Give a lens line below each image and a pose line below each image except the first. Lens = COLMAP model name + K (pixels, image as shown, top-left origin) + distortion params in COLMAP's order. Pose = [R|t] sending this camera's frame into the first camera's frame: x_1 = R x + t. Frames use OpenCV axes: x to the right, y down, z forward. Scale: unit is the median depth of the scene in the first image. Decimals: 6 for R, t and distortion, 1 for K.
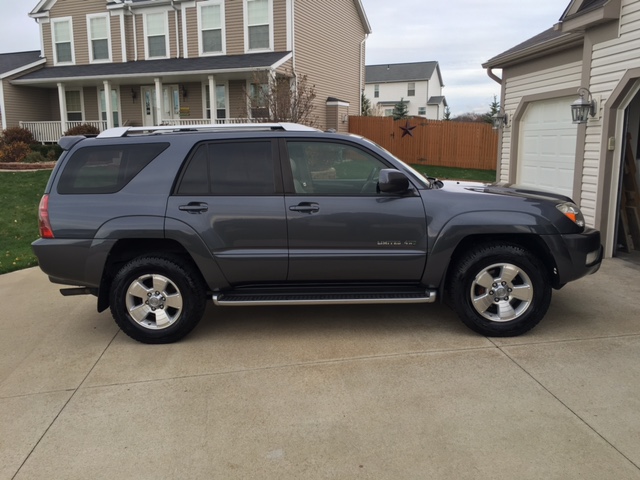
lens RADIAL K [[542.3, 0, 317.7], [0, 542.3, 236.1], [0, 0, 1]] dist [0.087442, -0.106721]
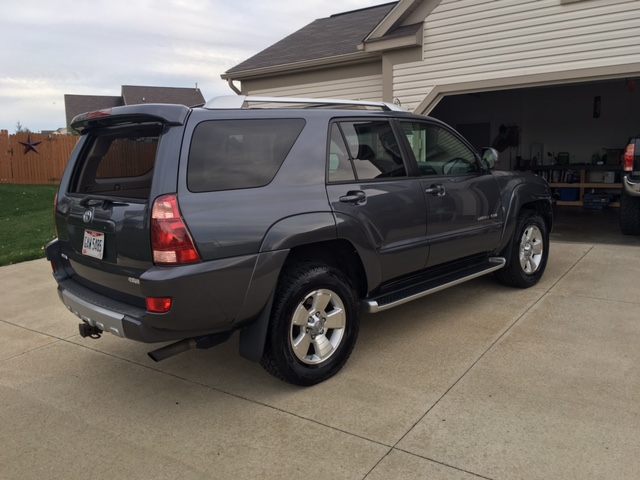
lens RADIAL K [[542.3, 0, 317.7], [0, 542.3, 236.1], [0, 0, 1]] dist [0.087442, -0.106721]
pose [[0.679796, -0.112595, 0.724706, -0.842778], [0.146383, 0.989093, 0.016361, -0.016373], [-0.718644, 0.094963, 0.688863, 0.474197]]
